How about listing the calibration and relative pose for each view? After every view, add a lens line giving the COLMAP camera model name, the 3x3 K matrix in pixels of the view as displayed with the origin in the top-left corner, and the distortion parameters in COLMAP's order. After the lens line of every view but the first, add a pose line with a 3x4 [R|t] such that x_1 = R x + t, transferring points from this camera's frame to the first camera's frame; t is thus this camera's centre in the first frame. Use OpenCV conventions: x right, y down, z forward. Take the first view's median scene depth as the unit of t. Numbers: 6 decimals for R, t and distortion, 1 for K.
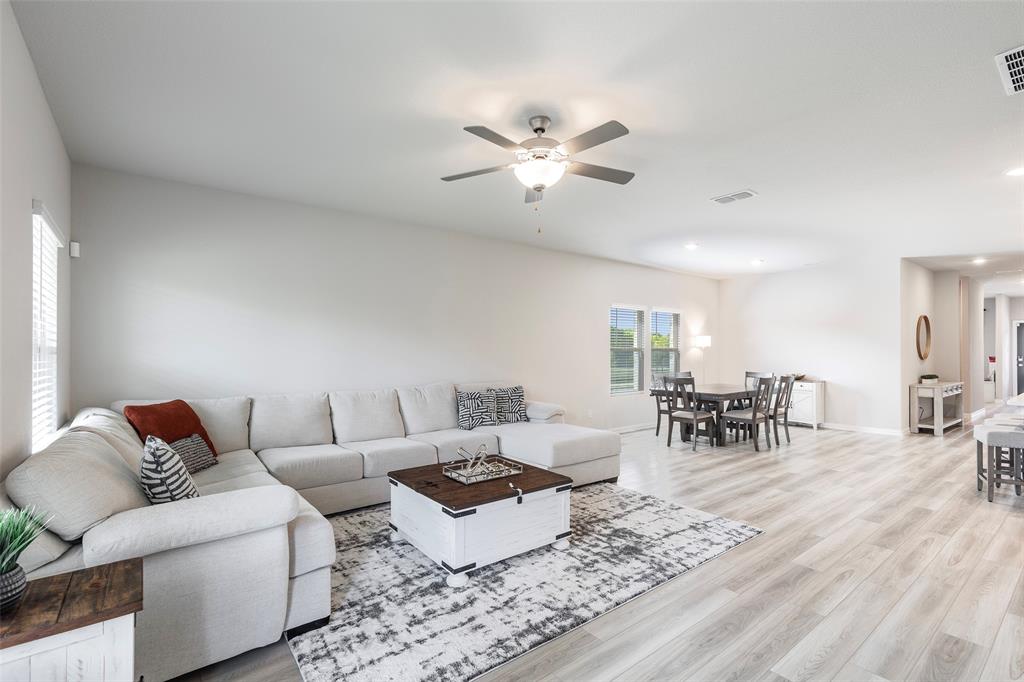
lens RADIAL K [[465.3, 0, 511.9], [0, 465.3, 347.8], [0, 0, 1]] dist [0.015386, 0.001223]
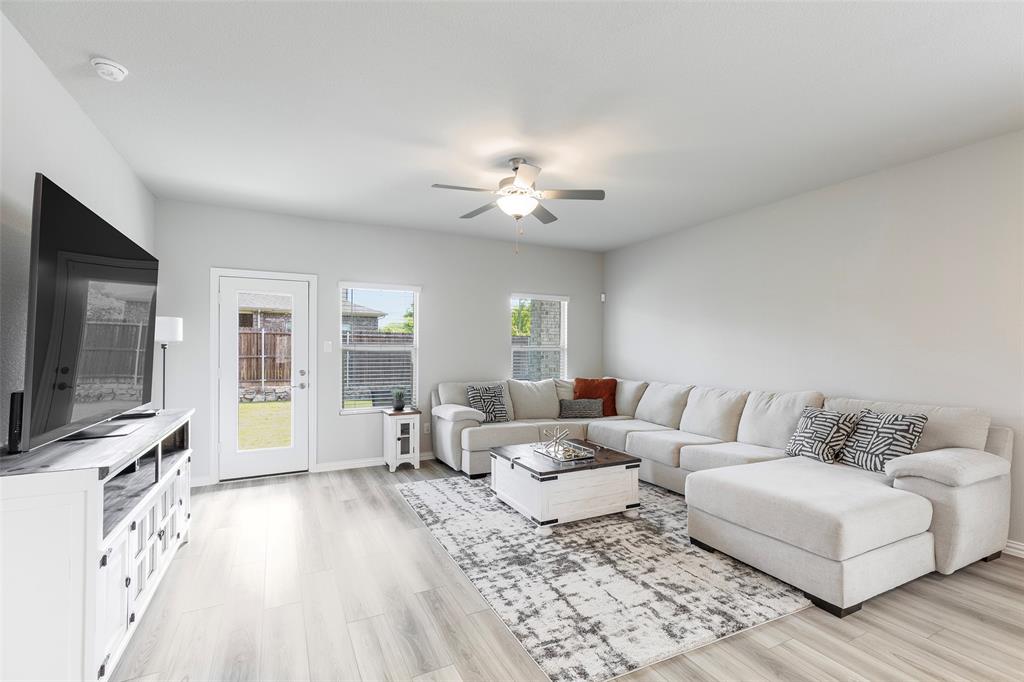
lens RADIAL K [[465.3, 0, 512.8], [0, 465.3, 342.0], [0, 0, 1]] dist [0.015386, 0.001223]
pose [[-0.199770, -0.016941, -0.979696, 1.164978], [0.009858, 0.999765, -0.019299, 0.008950], [0.979793, -0.013514, -0.199556, 1.148725]]
